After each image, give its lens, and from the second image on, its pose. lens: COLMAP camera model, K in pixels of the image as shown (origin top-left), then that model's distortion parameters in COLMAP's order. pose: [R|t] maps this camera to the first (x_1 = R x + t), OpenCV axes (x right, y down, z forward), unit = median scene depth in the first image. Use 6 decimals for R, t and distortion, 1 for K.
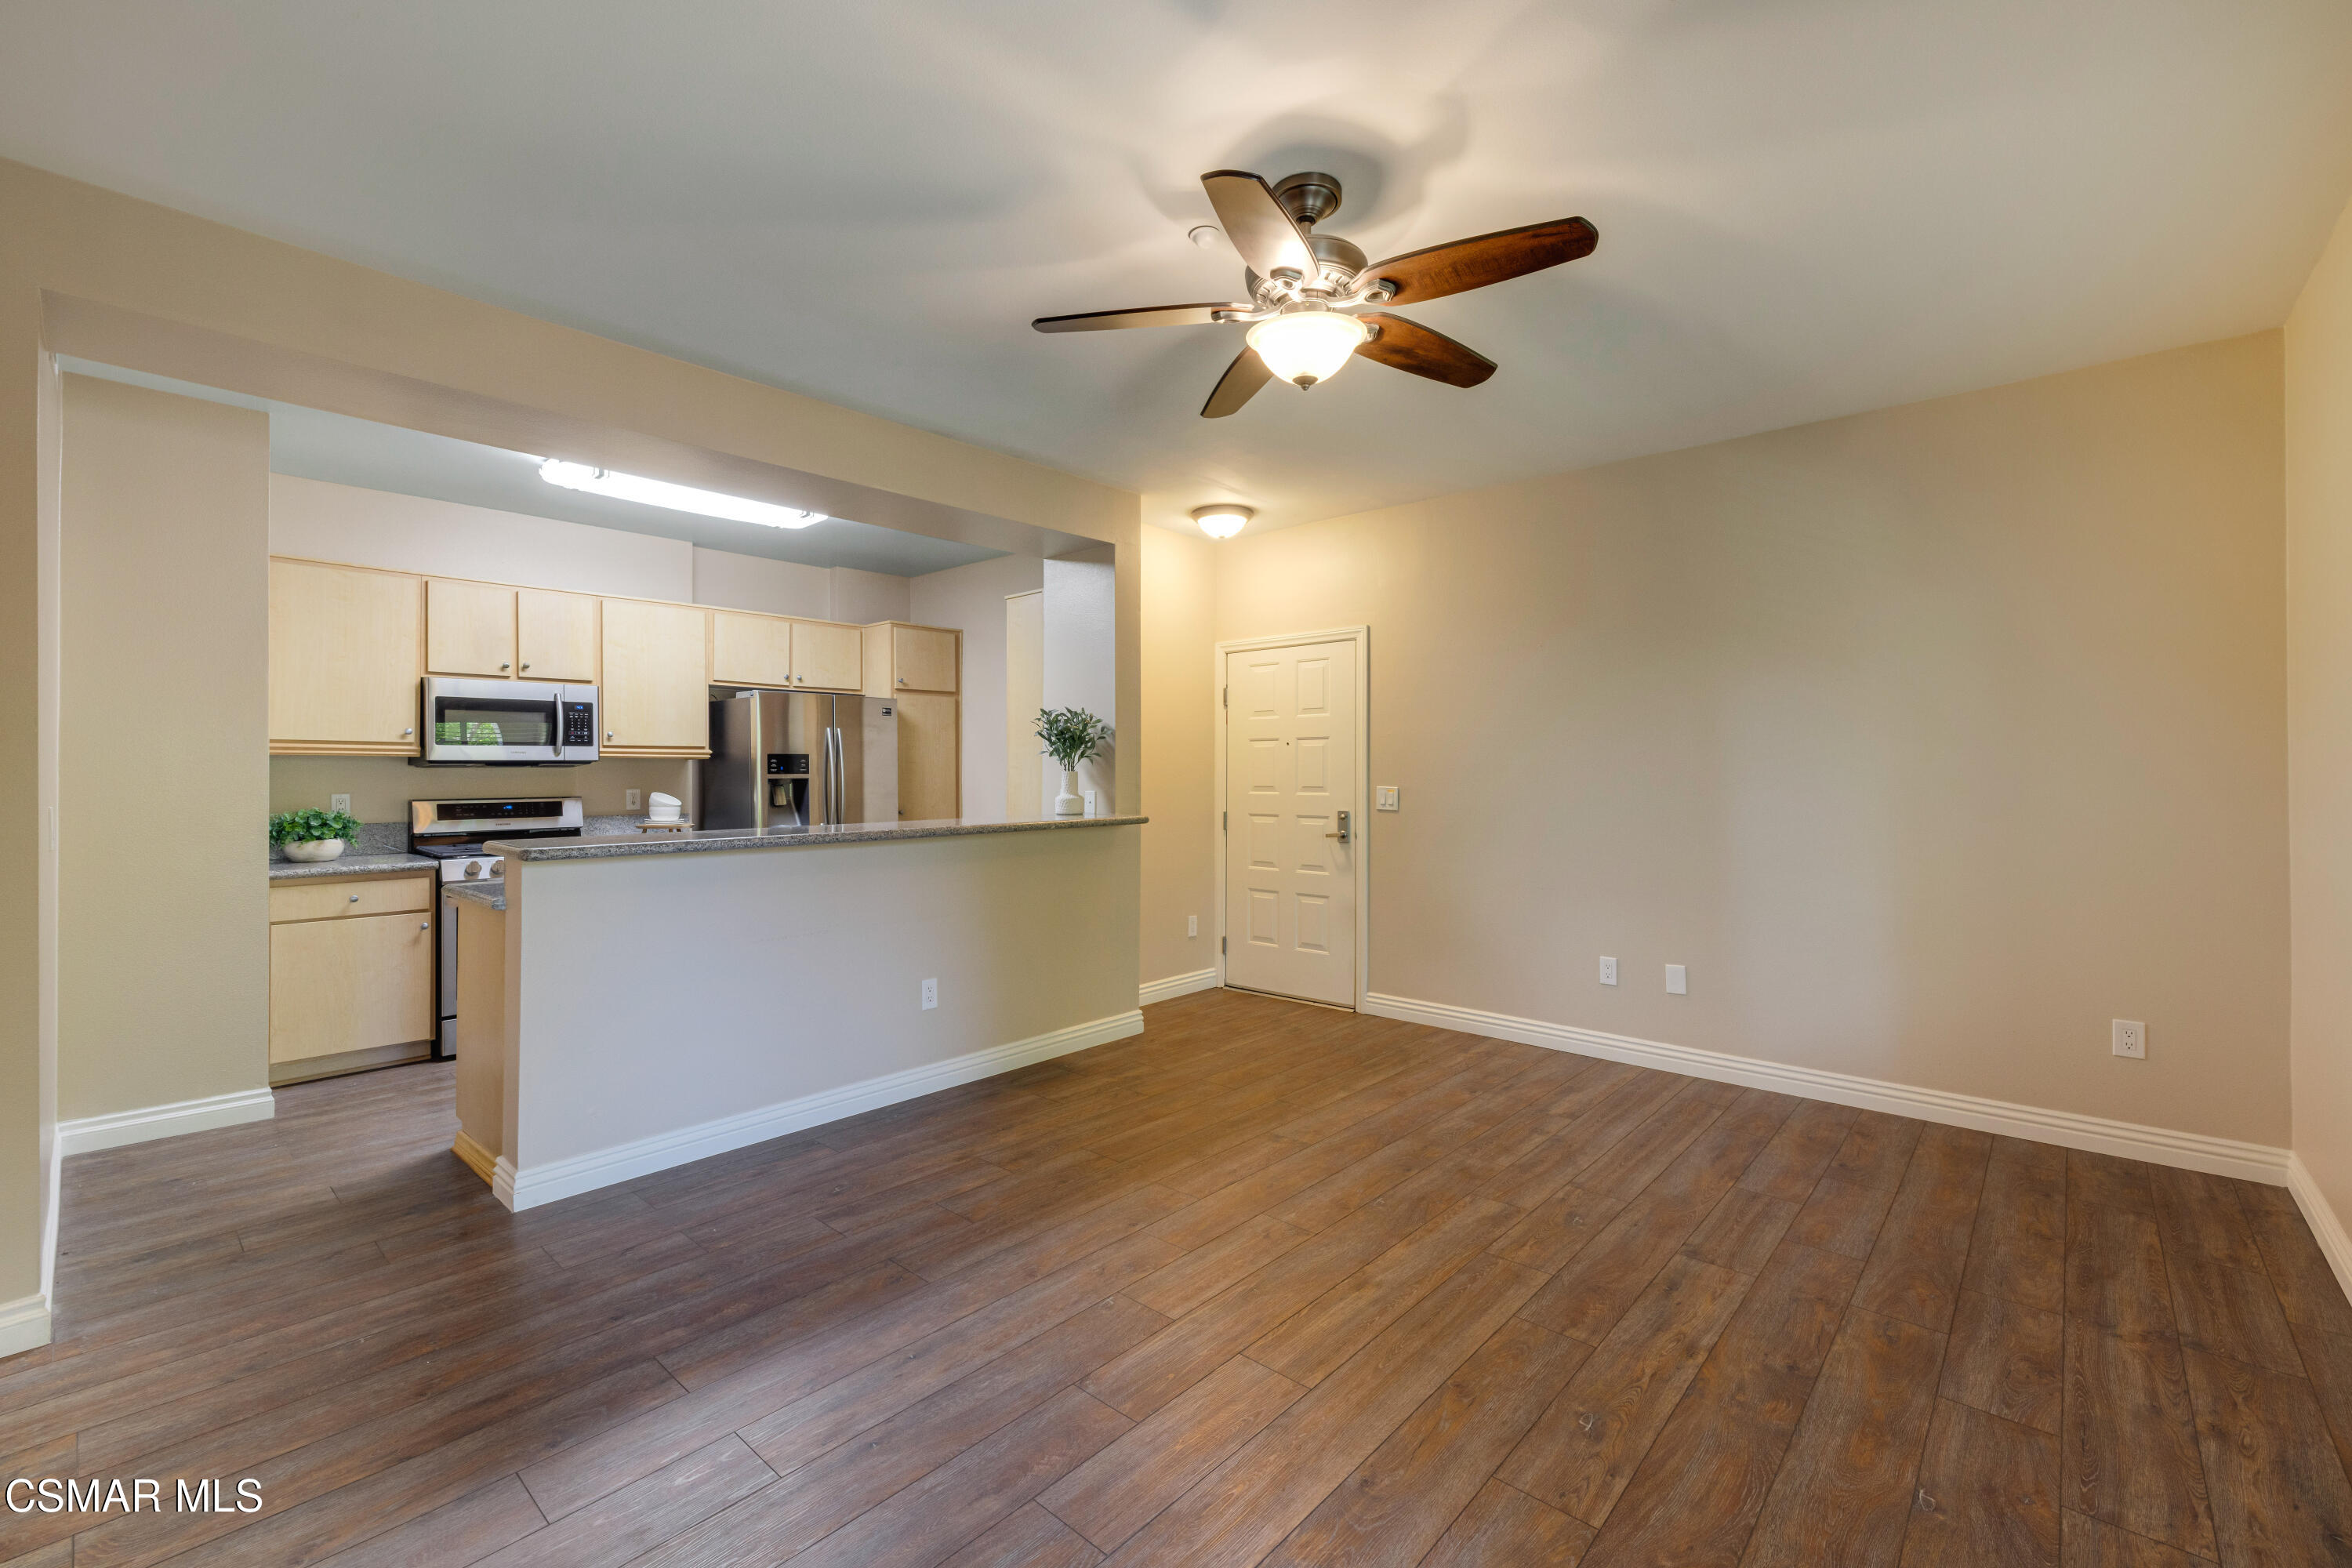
lens RADIAL K [[988.7, 0, 1155.9], [0, 988.7, 770.6], [0, 0, 1]] dist [-0.001787, 0.000419]
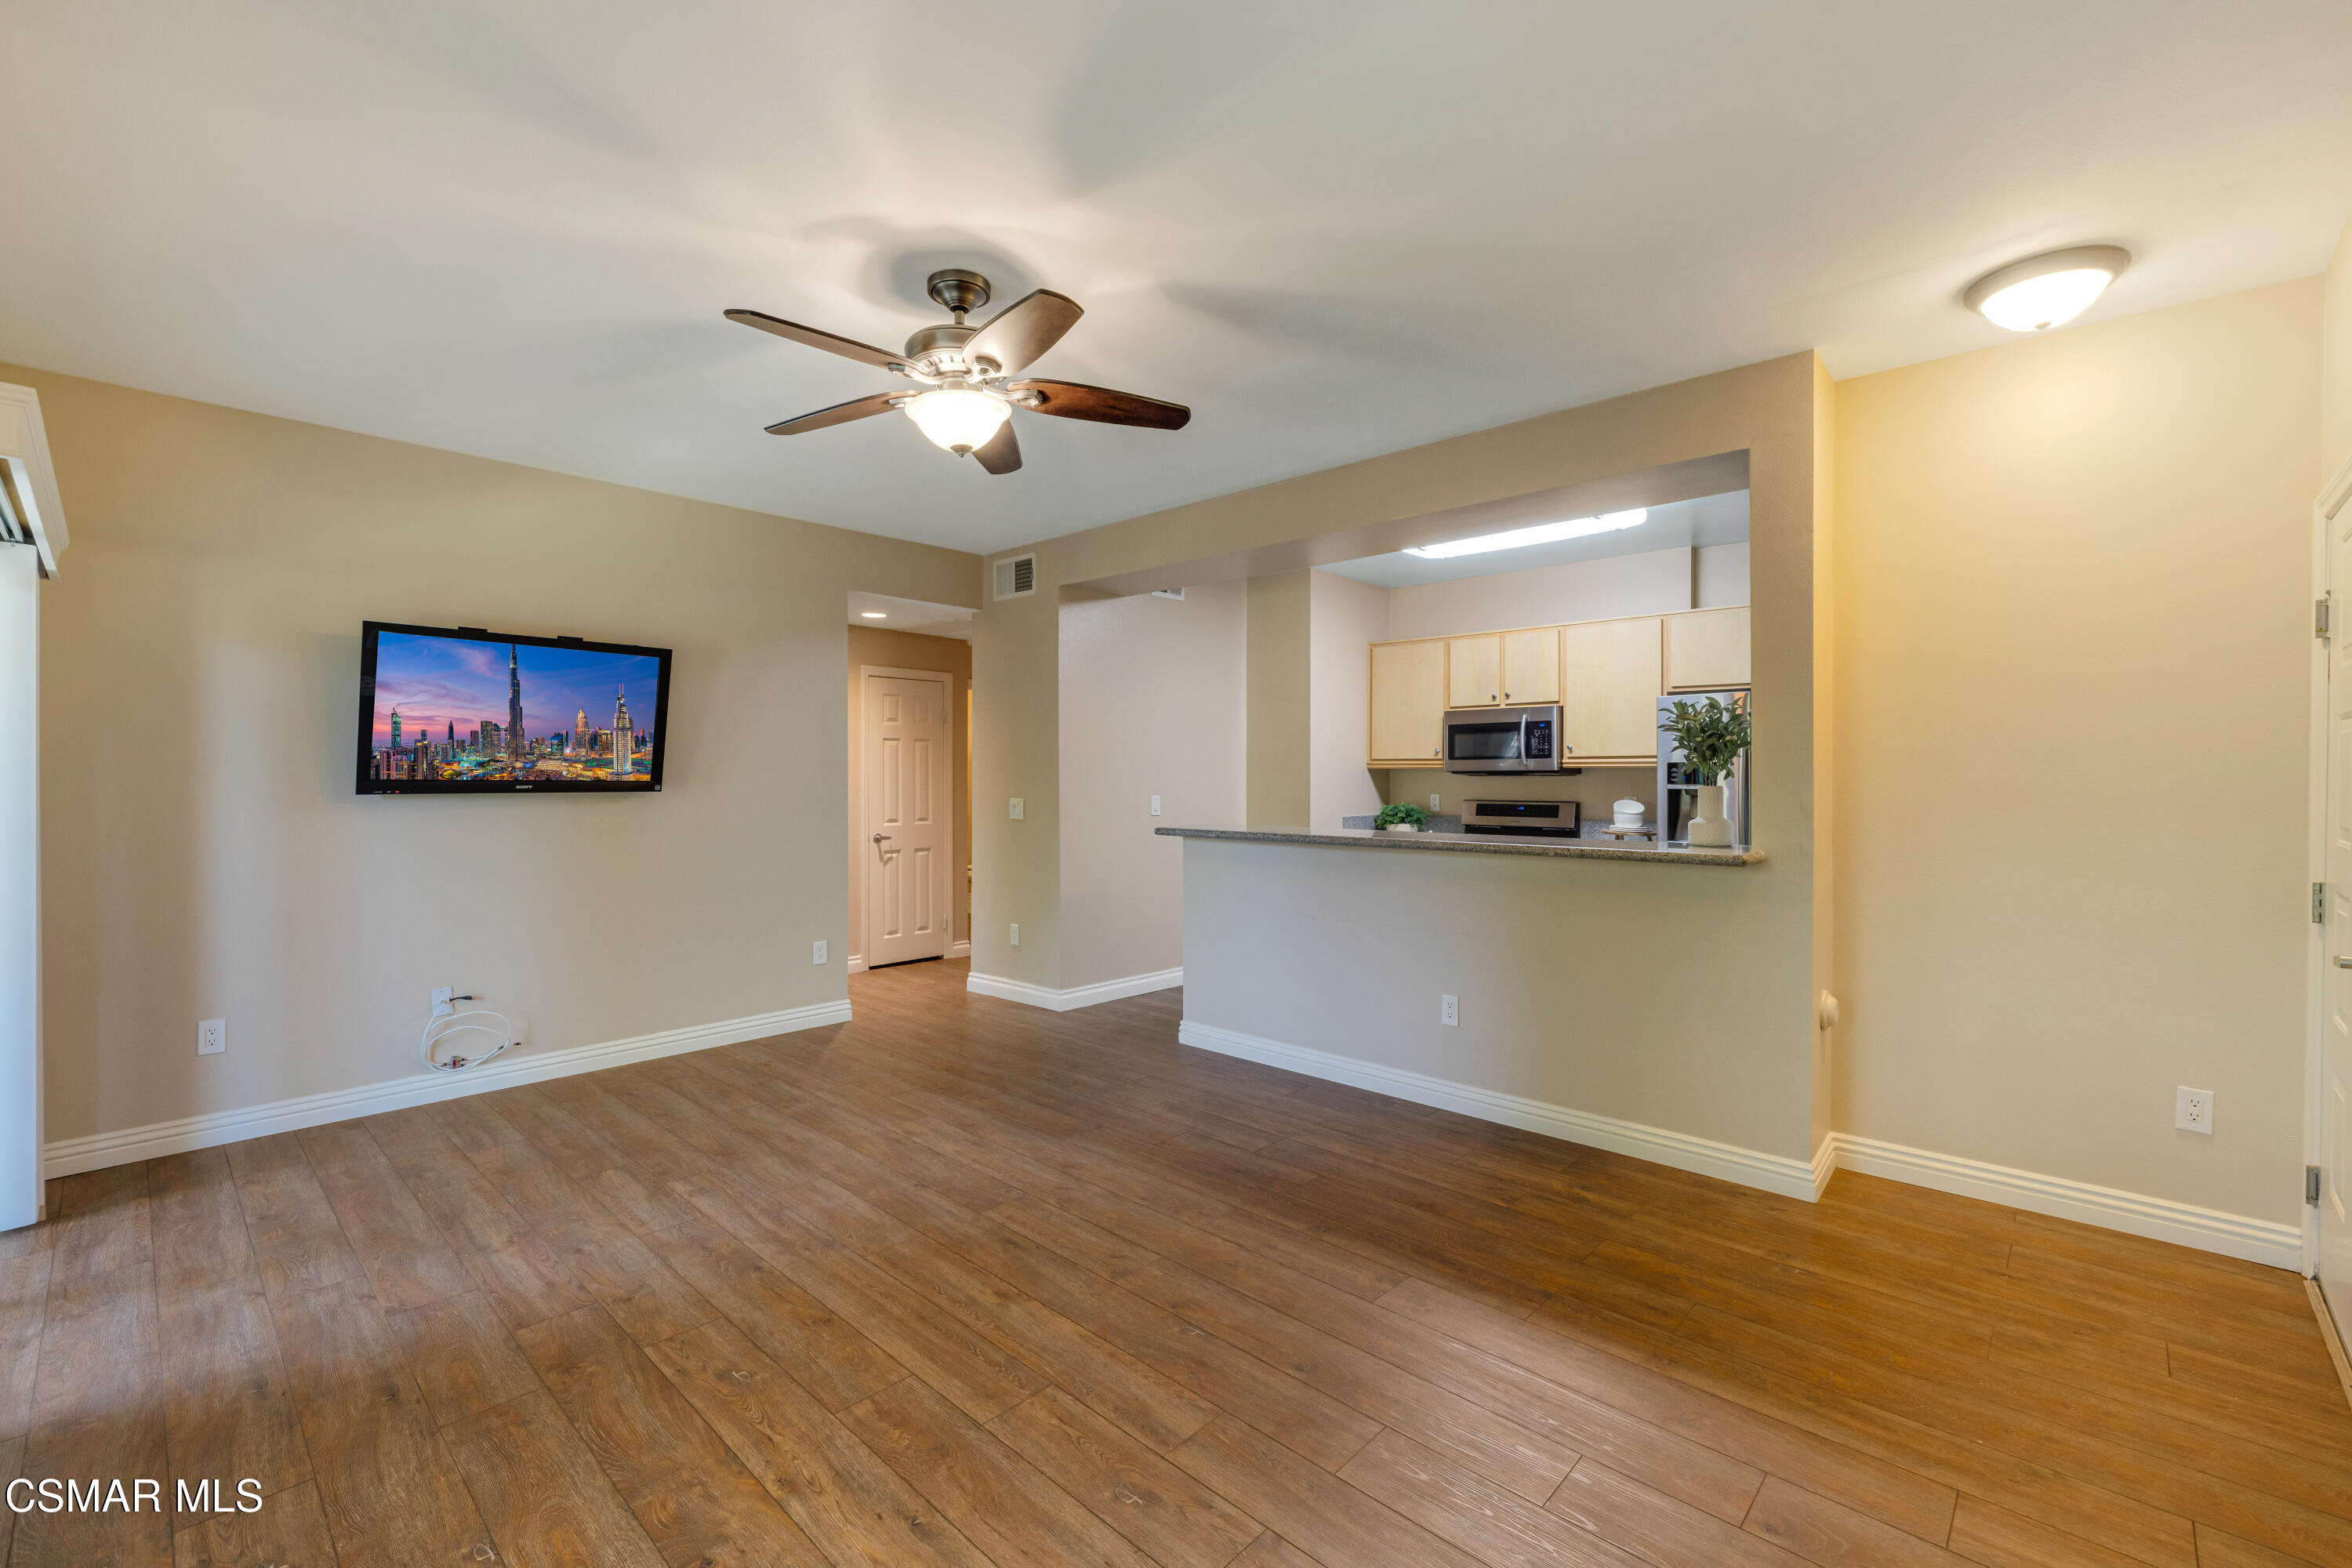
lens RADIAL K [[988.7, 0, 1174.3], [0, 988.7, 776.8], [0, 0, 1]] dist [-0.001787, 0.000419]
pose [[-0.008914, 0.005710, -0.999944, 1.003858], [0.000043, 0.999984, 0.005709, -0.016341], [0.999960, 0.000008, -0.008914, 0.973598]]
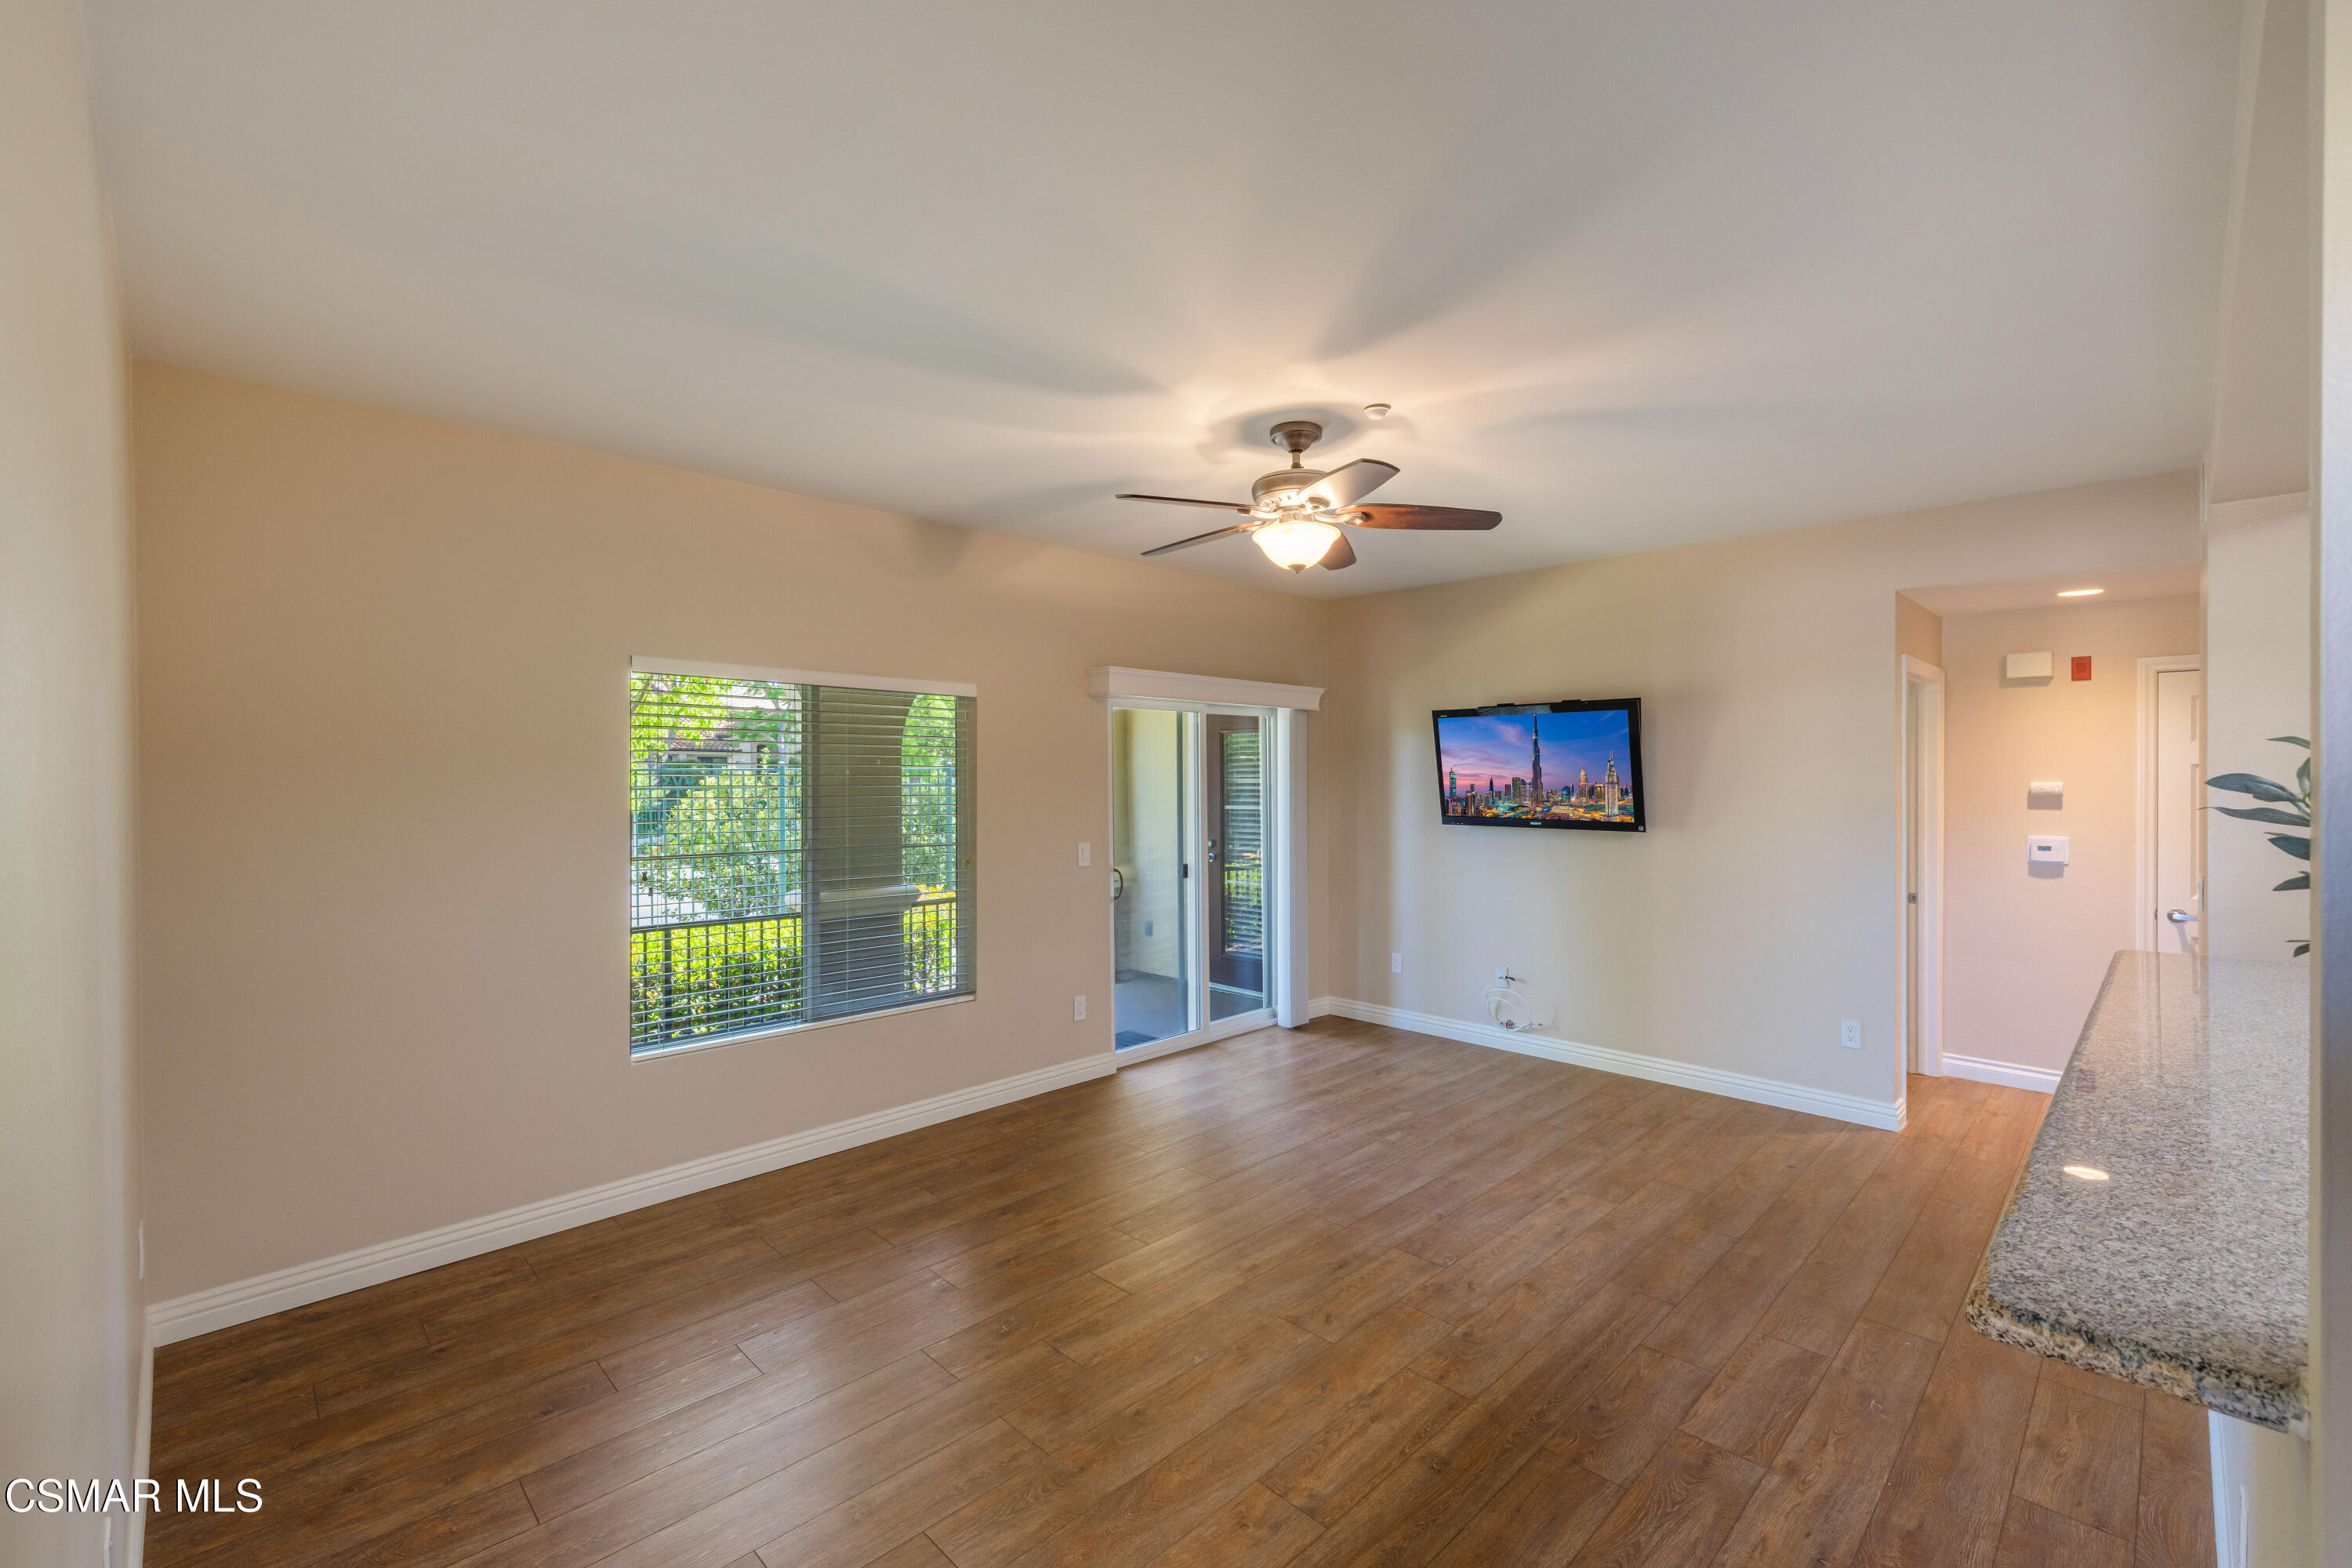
lens RADIAL K [[988.7, 0, 1159.5], [0, 988.7, 789.2], [0, 0, 1]] dist [-0.001787, 0.000419]
pose [[-0.998471, 0.003606, 0.055166, 0.207698], [0.004357, 0.999900, 0.013490, -0.083387], [-0.055112, 0.013710, -0.998386, 1.843544]]
